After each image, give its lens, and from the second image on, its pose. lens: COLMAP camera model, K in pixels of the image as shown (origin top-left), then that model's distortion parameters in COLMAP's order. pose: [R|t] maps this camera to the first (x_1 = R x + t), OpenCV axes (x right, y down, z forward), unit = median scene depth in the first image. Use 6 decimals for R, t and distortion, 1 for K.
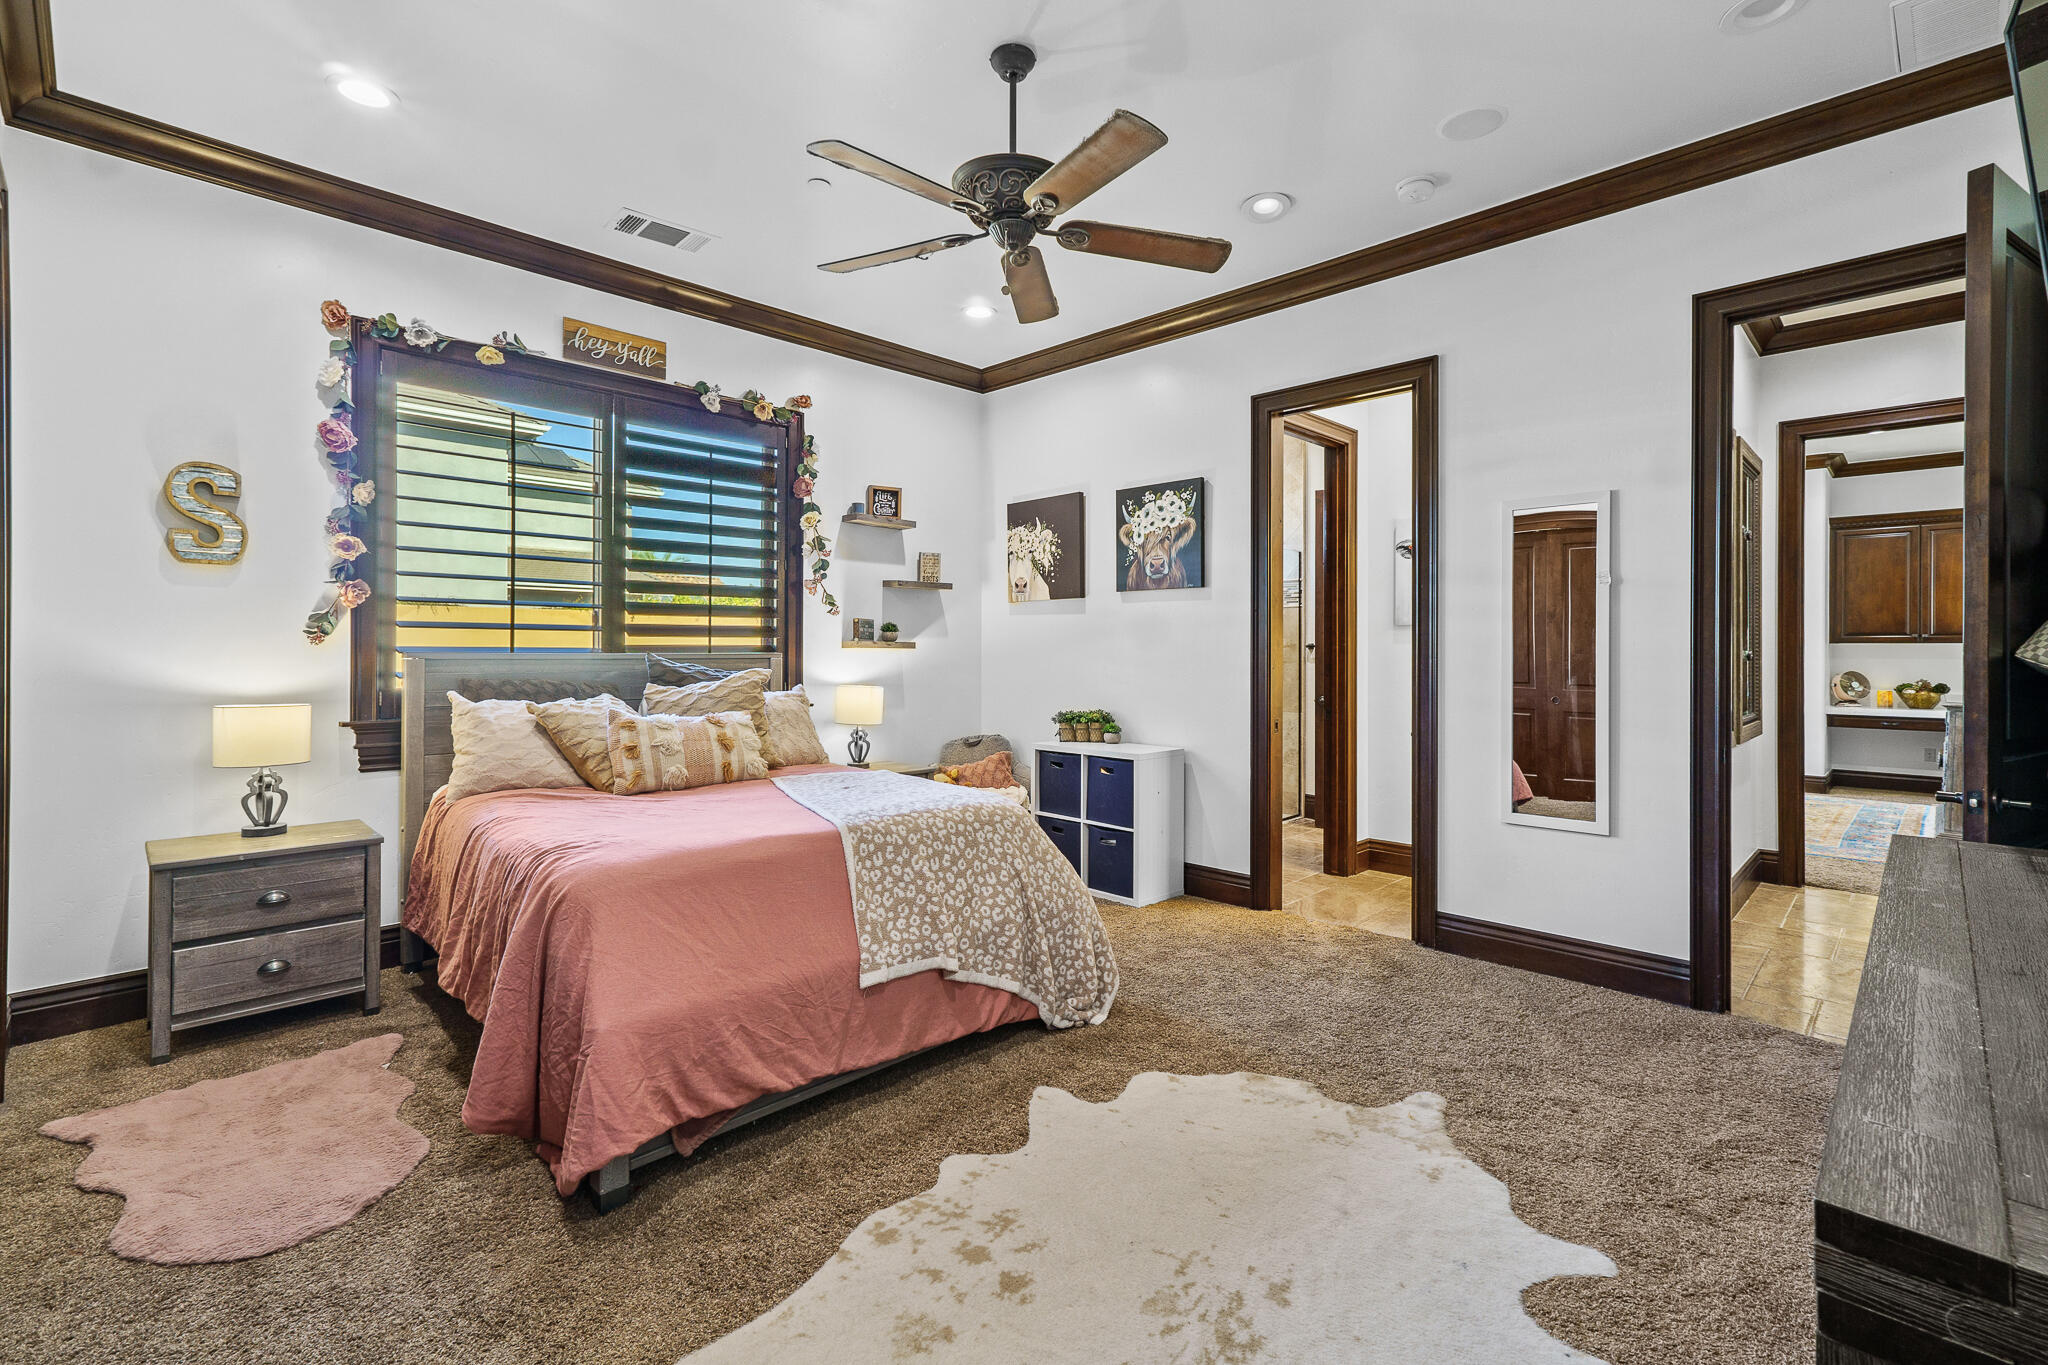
lens RADIAL K [[909.9, 0, 1035.3], [0, 909.9, 644.9], [0, 0, 1]] dist [0.003724, 0.002309]
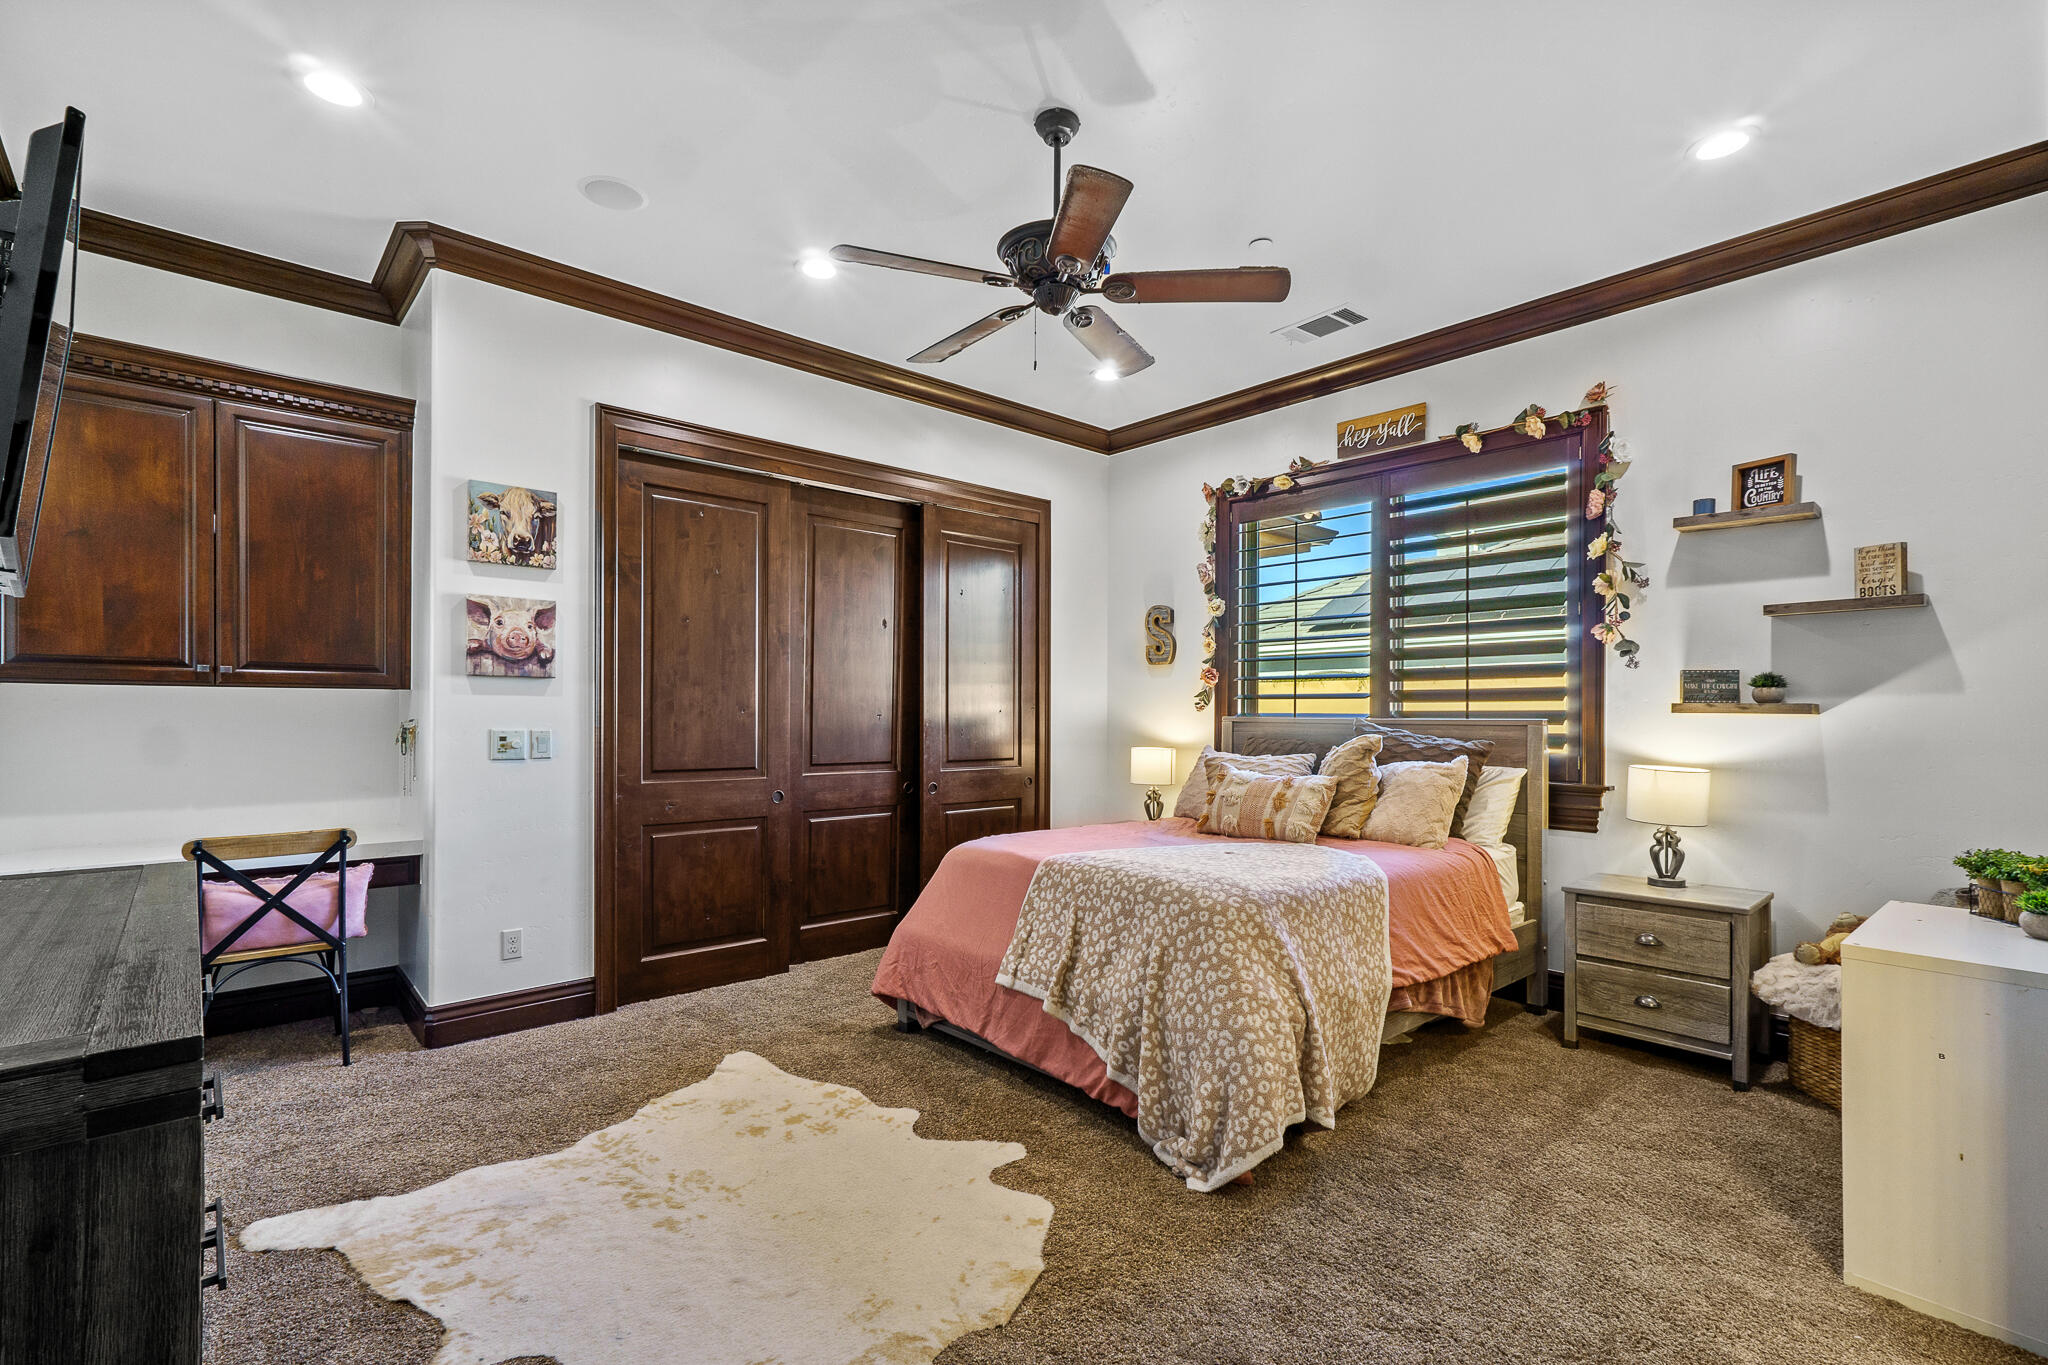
lens RADIAL K [[909.9, 0, 1036.9], [0, 909.9, 723.5], [0, 0, 1]] dist [0.003724, 0.002309]
pose [[-0.045073, 0.008180, -0.998950, 0.617823], [0.001358, 0.999966, 0.008127, 0.005688], [0.998983, -0.000991, -0.045083, 0.650081]]
